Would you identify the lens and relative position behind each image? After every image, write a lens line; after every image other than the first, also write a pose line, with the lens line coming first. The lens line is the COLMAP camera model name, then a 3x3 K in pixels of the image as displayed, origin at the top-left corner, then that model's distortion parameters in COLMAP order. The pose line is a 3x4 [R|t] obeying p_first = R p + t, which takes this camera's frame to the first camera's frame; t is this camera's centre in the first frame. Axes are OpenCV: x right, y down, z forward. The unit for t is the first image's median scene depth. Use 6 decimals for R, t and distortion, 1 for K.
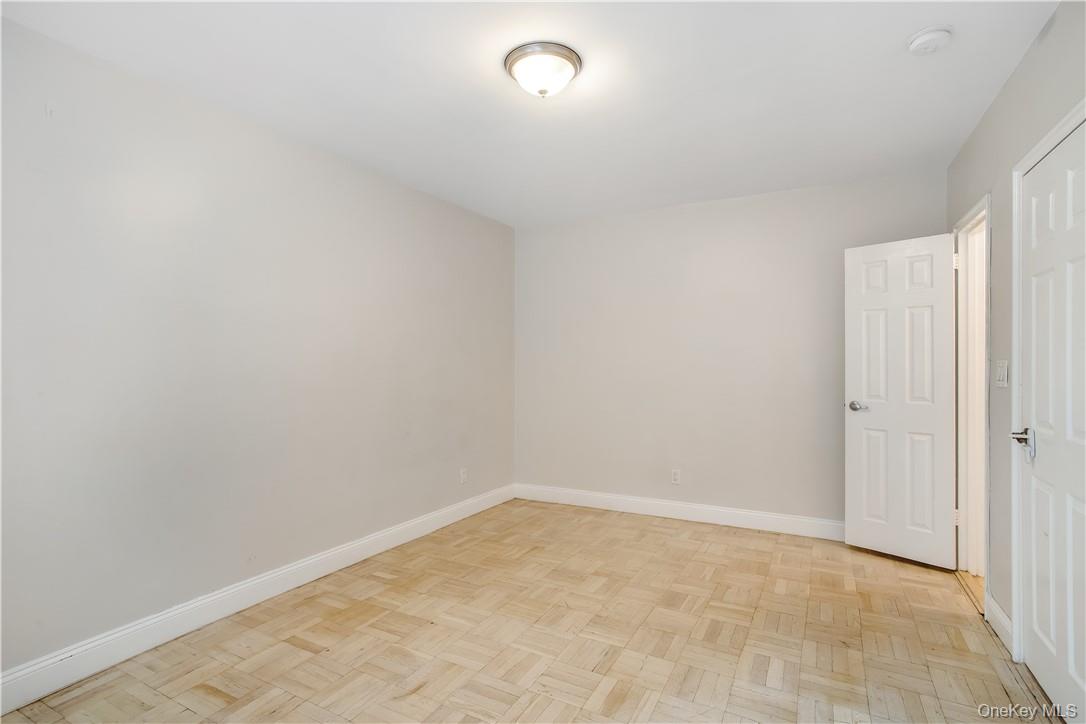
lens RADIAL K [[525.8, 0, 542.0], [0, 525.8, 357.9], [0, 0, 1]] dist [-0.049976, 0.028768]
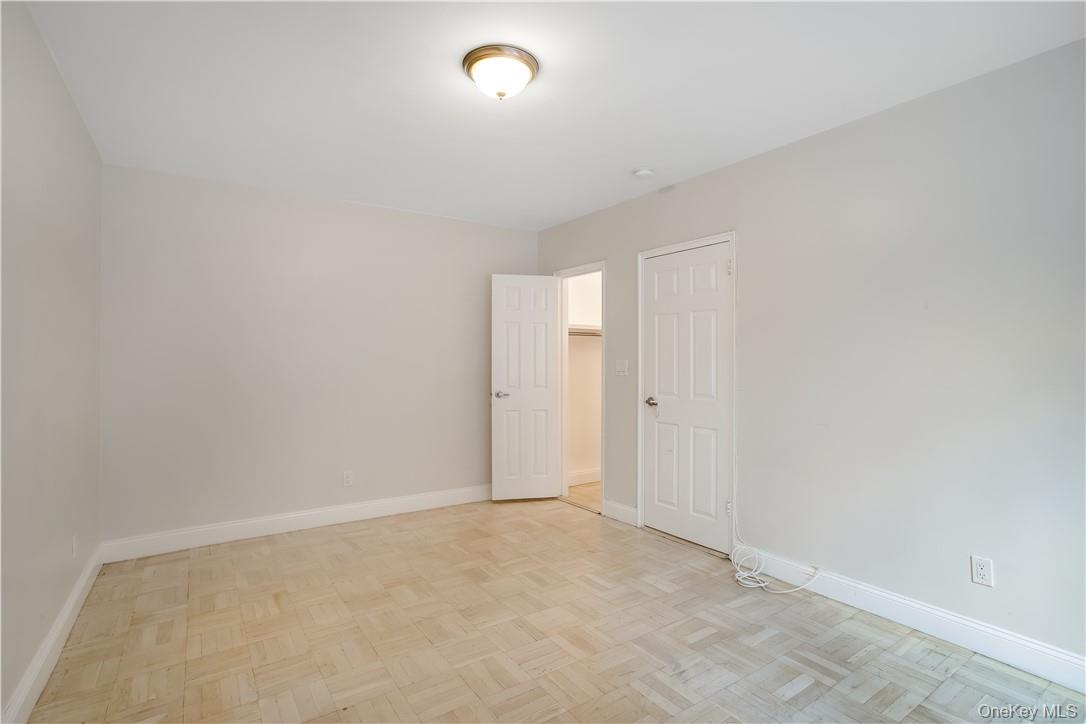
lens RADIAL K [[525.8, 0, 542.0], [0, 525.8, 357.9], [0, 0, 1]] dist [-0.049976, 0.028768]
pose [[0.454306, 0.005501, 0.890829, -0.580857], [-0.011117, 0.999938, -0.000506, -0.000378], [-0.890777, -0.009673, 0.454339, 0.318321]]
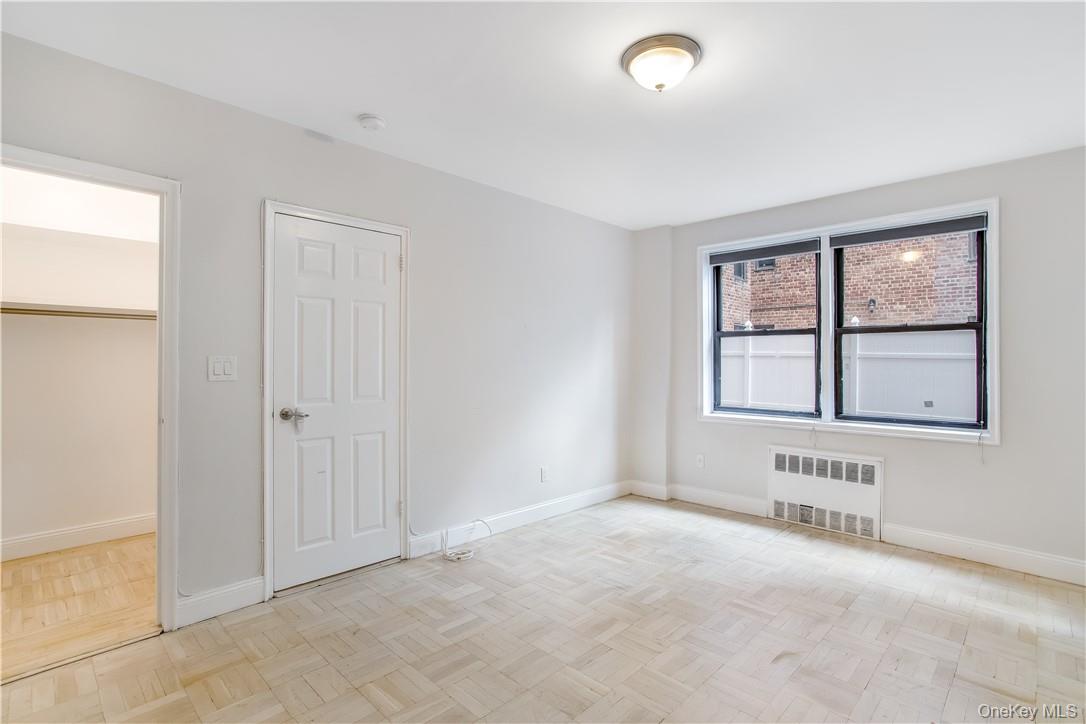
lens RADIAL K [[525.8, 0, 542.0], [0, 525.8, 357.9], [0, 0, 1]] dist [-0.049976, 0.028768]
pose [[-0.961597, -0.000341, 0.274464, -0.037509], [-0.004603, 0.999879, -0.014883, 0.014437], [-0.274425, -0.015575, -0.961482, 1.350730]]
